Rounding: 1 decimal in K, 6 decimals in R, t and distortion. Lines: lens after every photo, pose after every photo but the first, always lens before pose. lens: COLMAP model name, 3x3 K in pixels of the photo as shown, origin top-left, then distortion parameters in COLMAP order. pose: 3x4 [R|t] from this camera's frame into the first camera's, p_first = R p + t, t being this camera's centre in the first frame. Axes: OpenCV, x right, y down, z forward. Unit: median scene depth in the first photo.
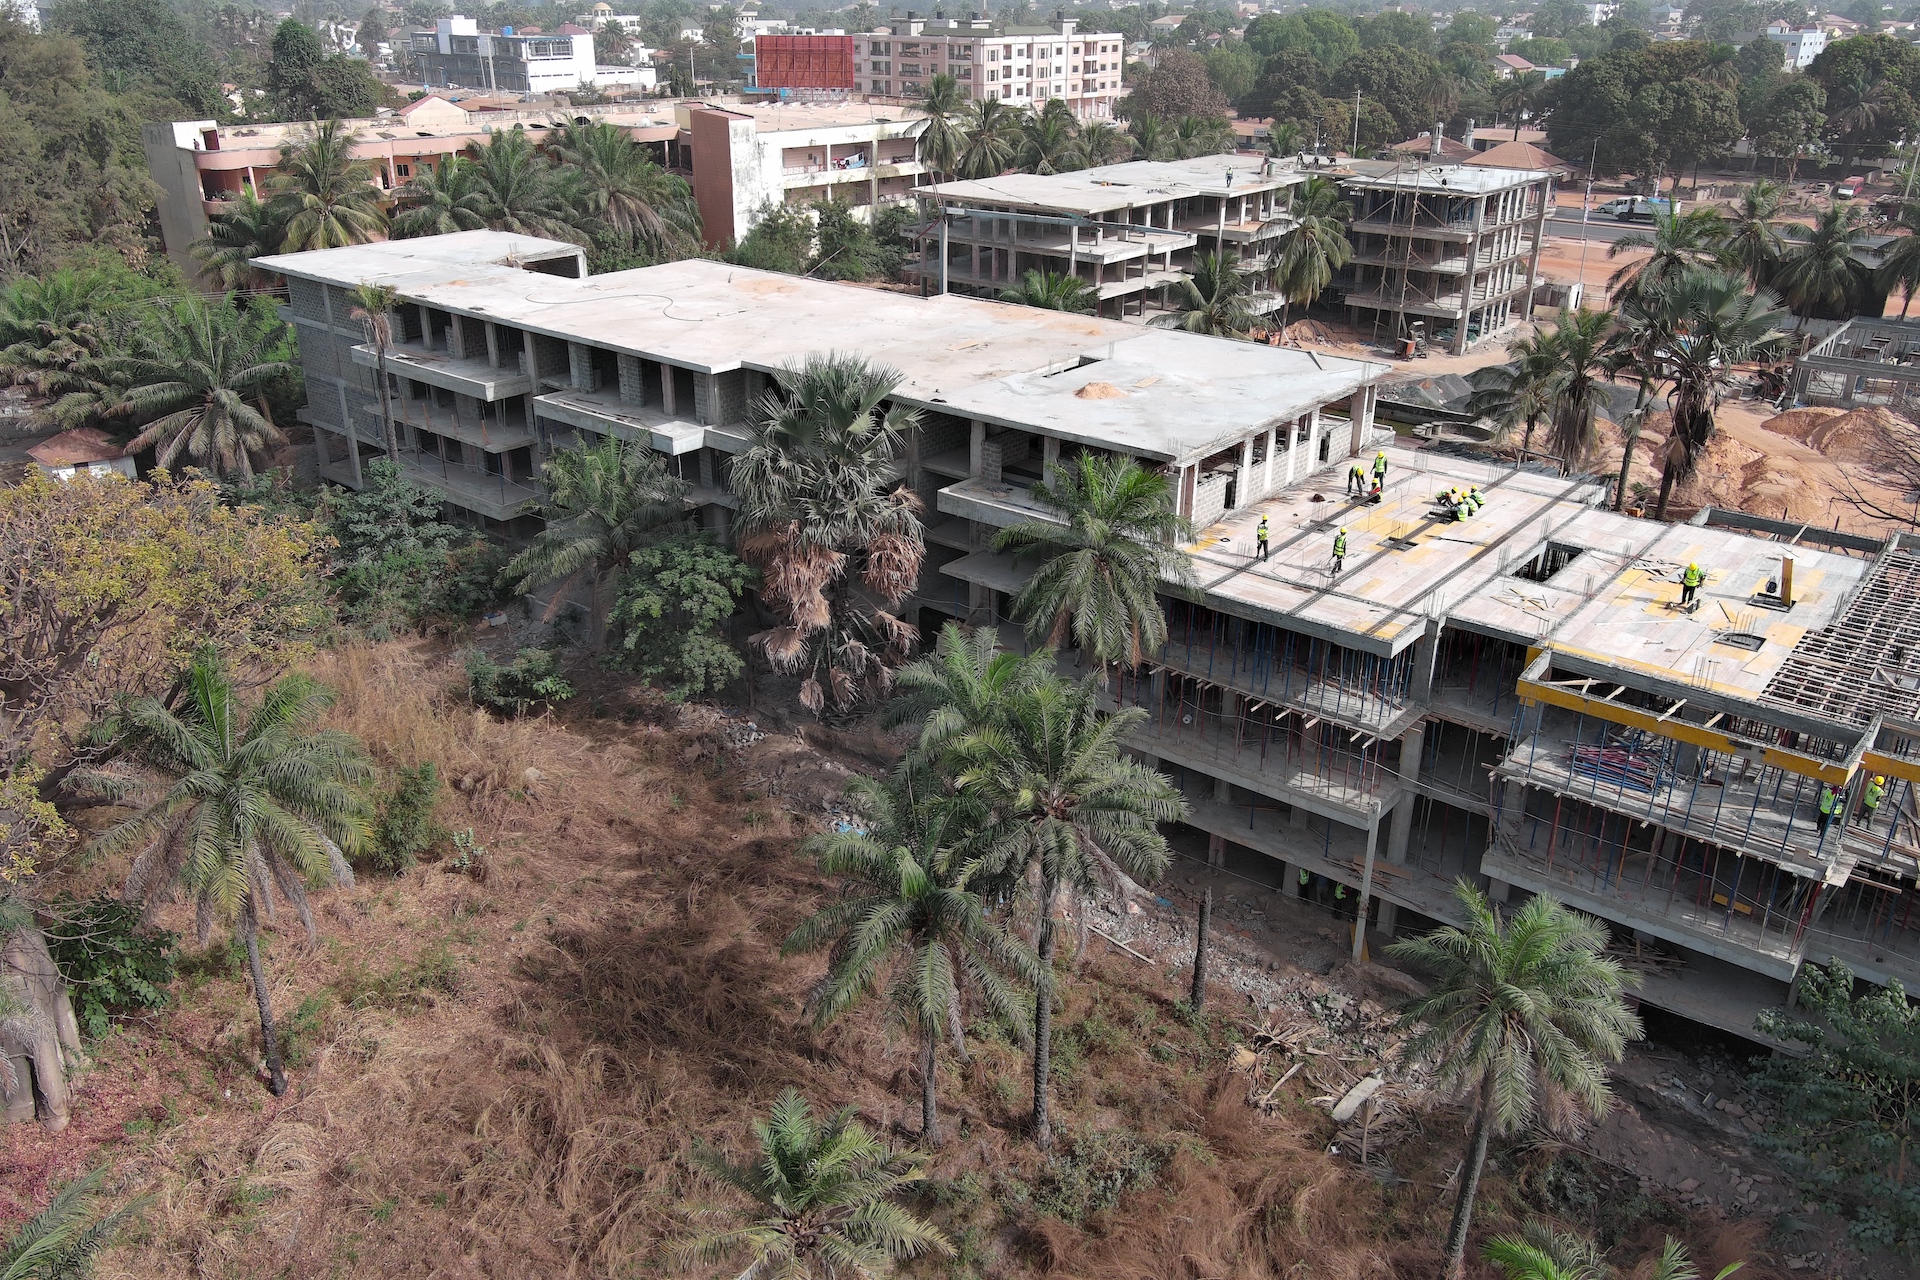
lens RADIAL K [[1485.8, 0, 959.4], [0, 1485.8, 638.0], [0, 0, 1]] dist [0.012762, -0.003164]
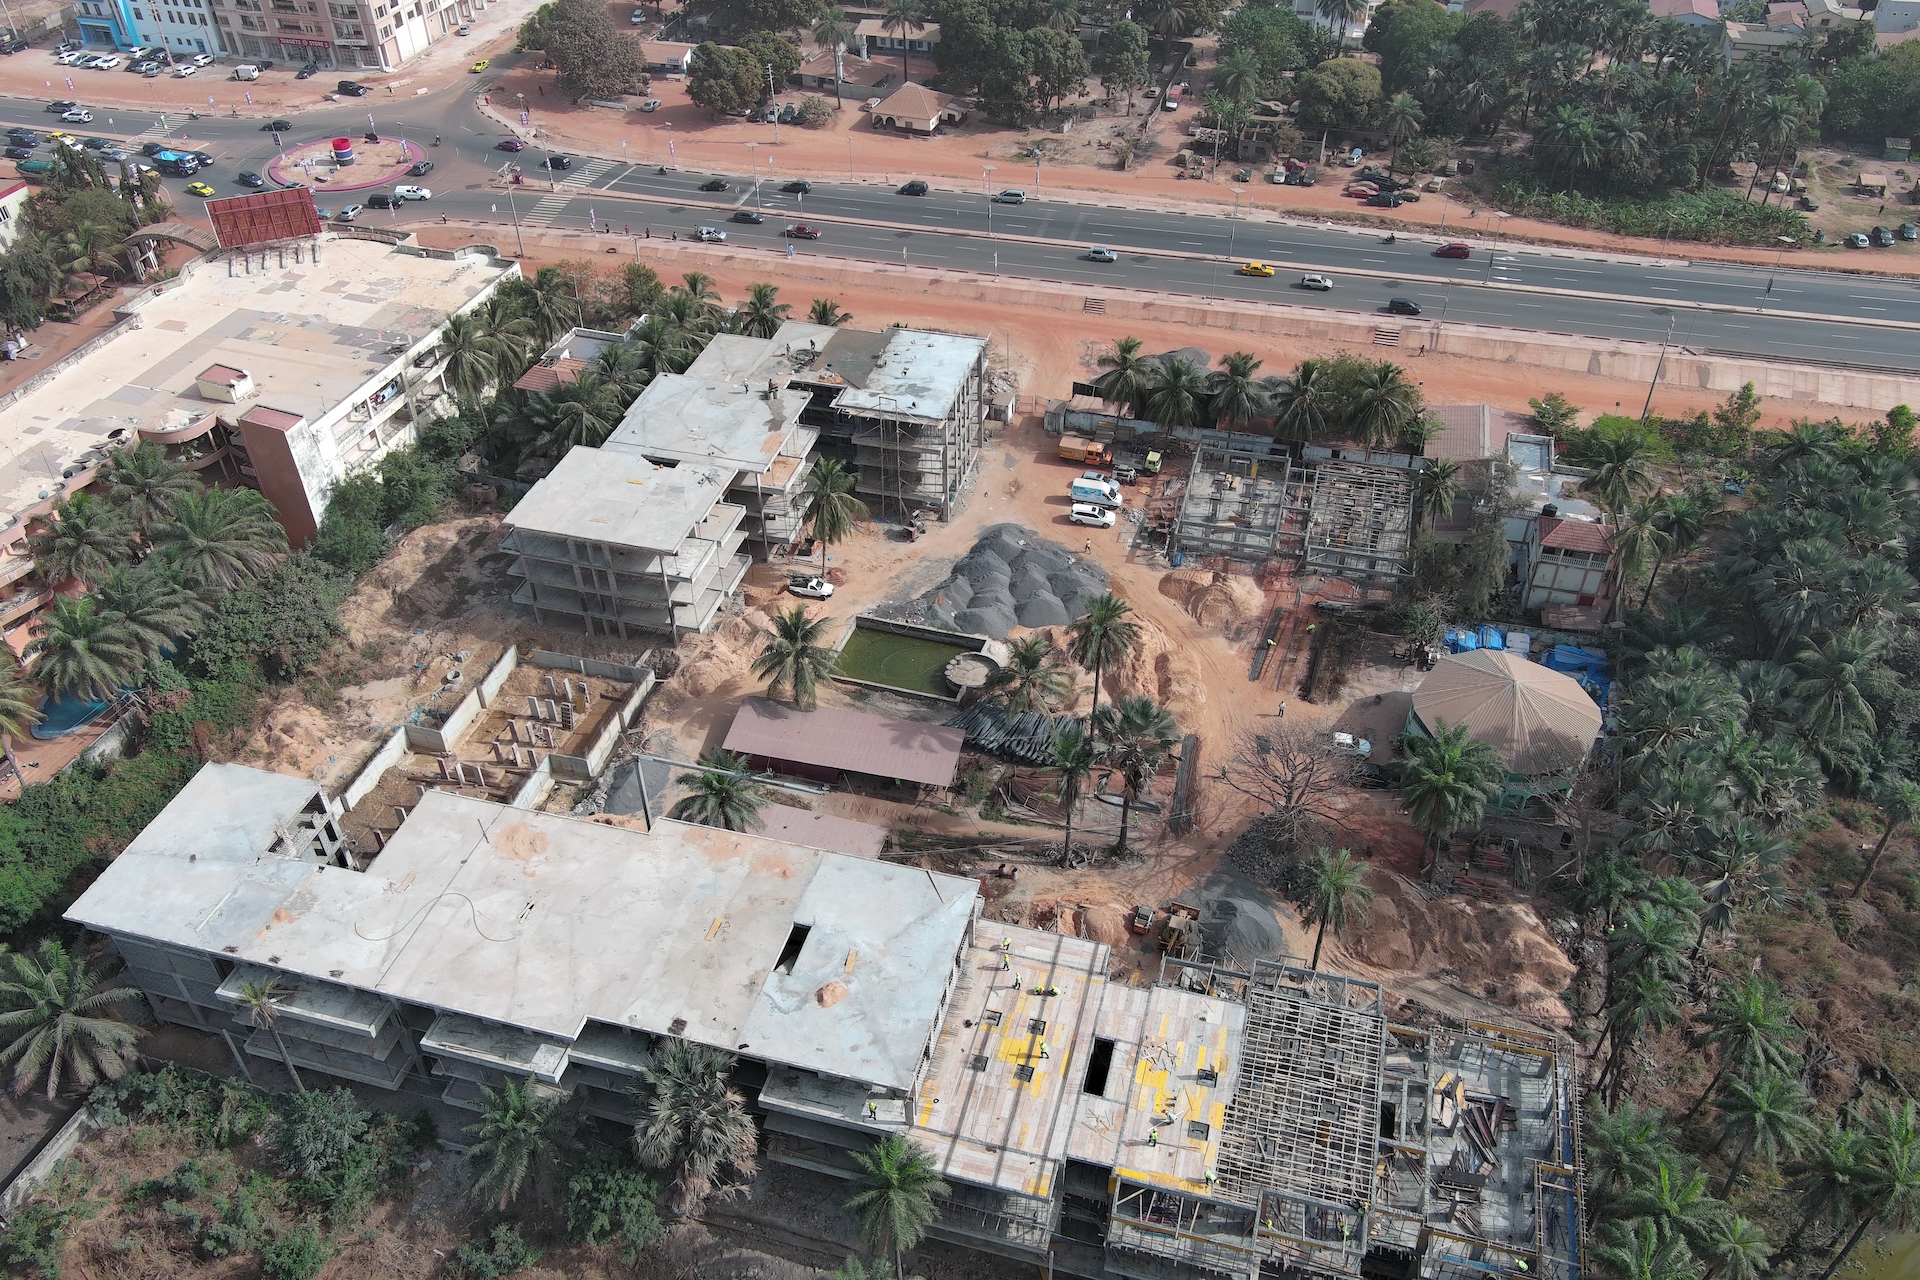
lens RADIAL K [[1485.8, 0, 961.8], [0, 1485.8, 637.7], [0, 0, 1]] dist [0.012762, -0.003164]
pose [[0.913400, -0.273357, 0.301623, -0.069407], [0.179043, 0.935240, 0.305402, -0.436479], [-0.365573, -0.224951, 0.903191, -0.193560]]
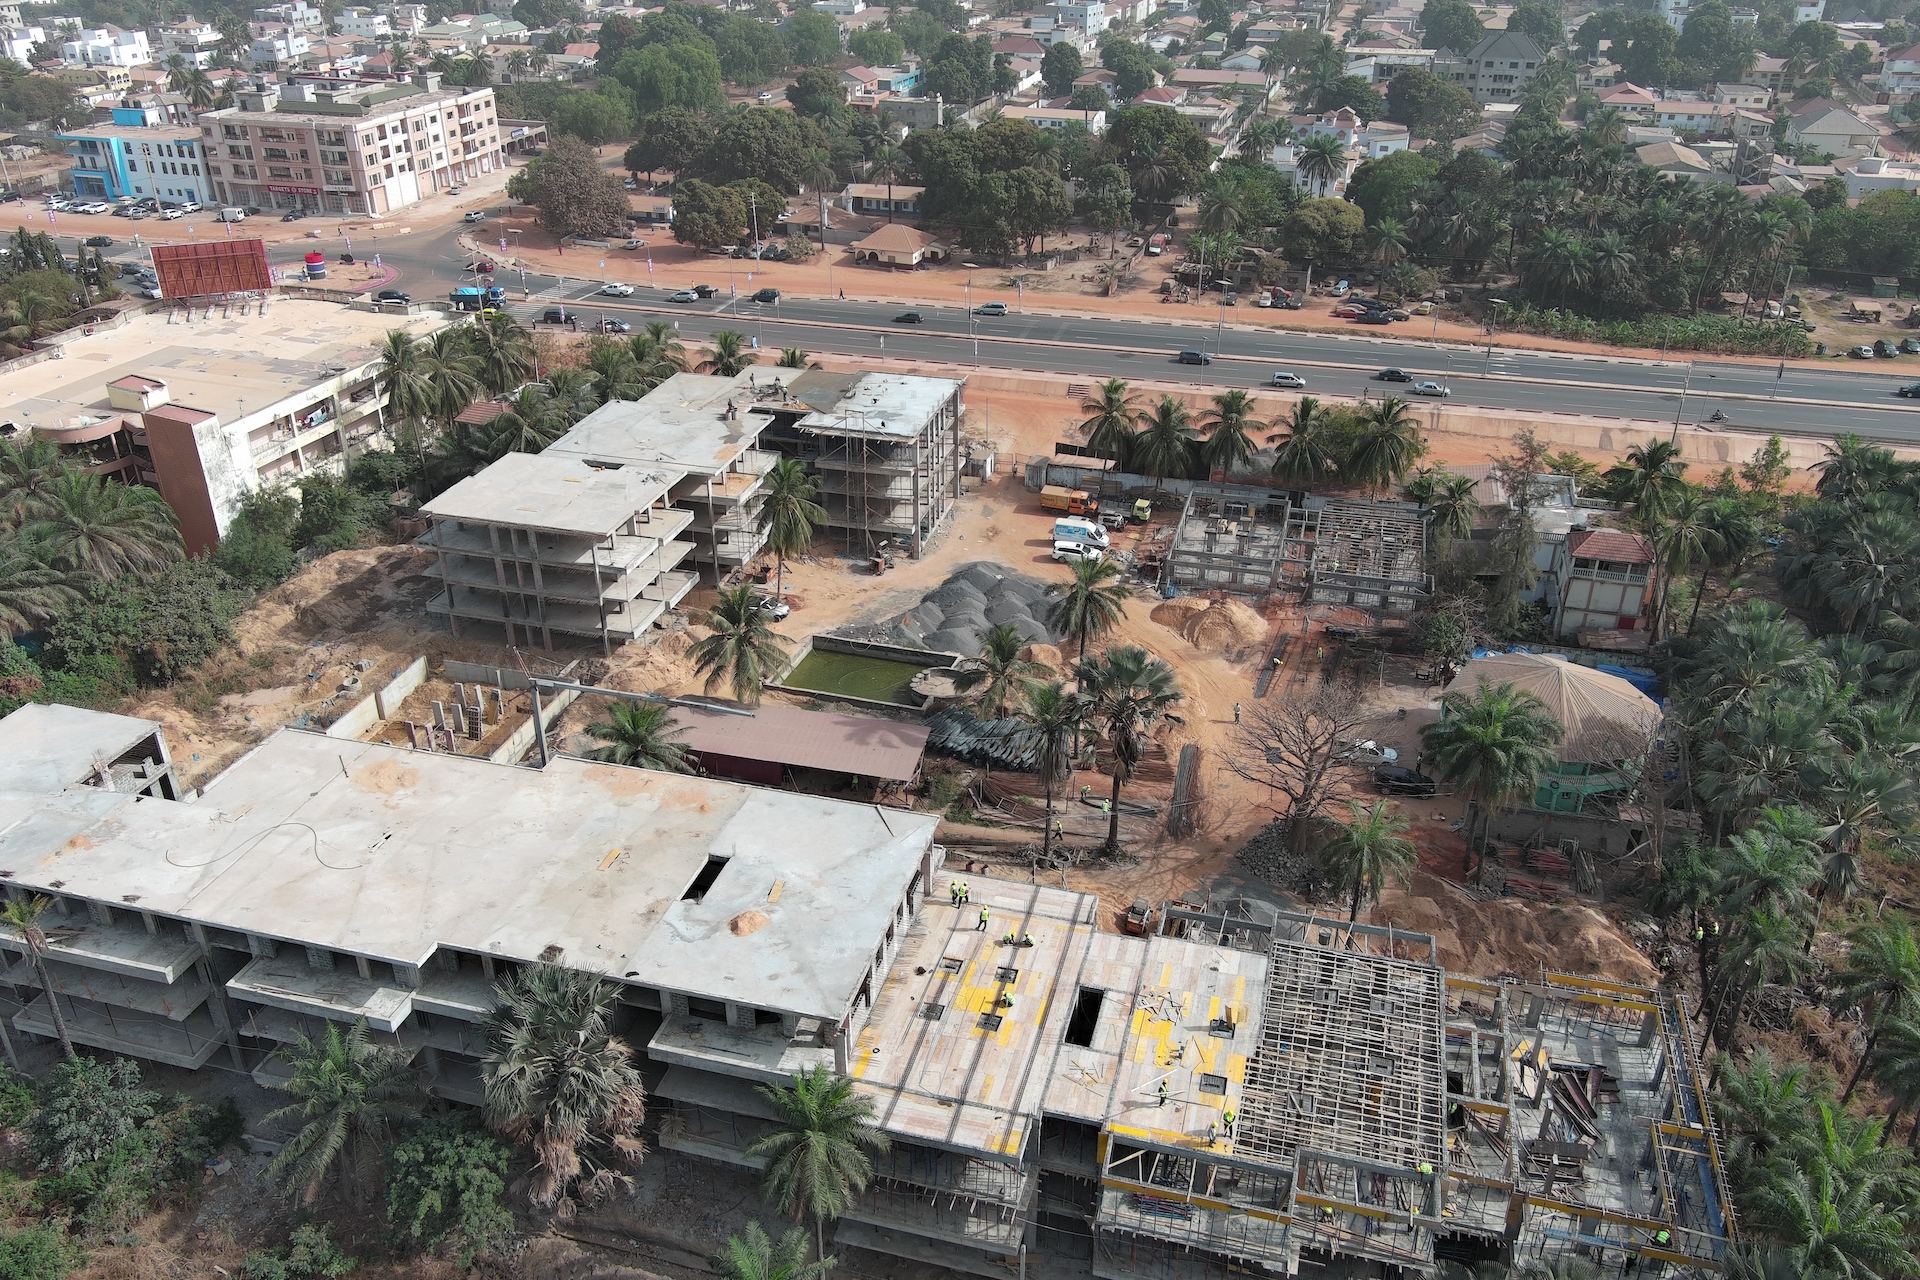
lens RADIAL K [[1485.8, 0, 962.0], [0, 1485.8, 638.2], [0, 0, 1]] dist [0.012762, -0.003164]
pose [[0.913452, -0.197109, 0.356023, -0.064770], [0.166620, 0.979327, 0.114698, -0.229048], [-0.371272, -0.045450, 0.927411, -0.118100]]
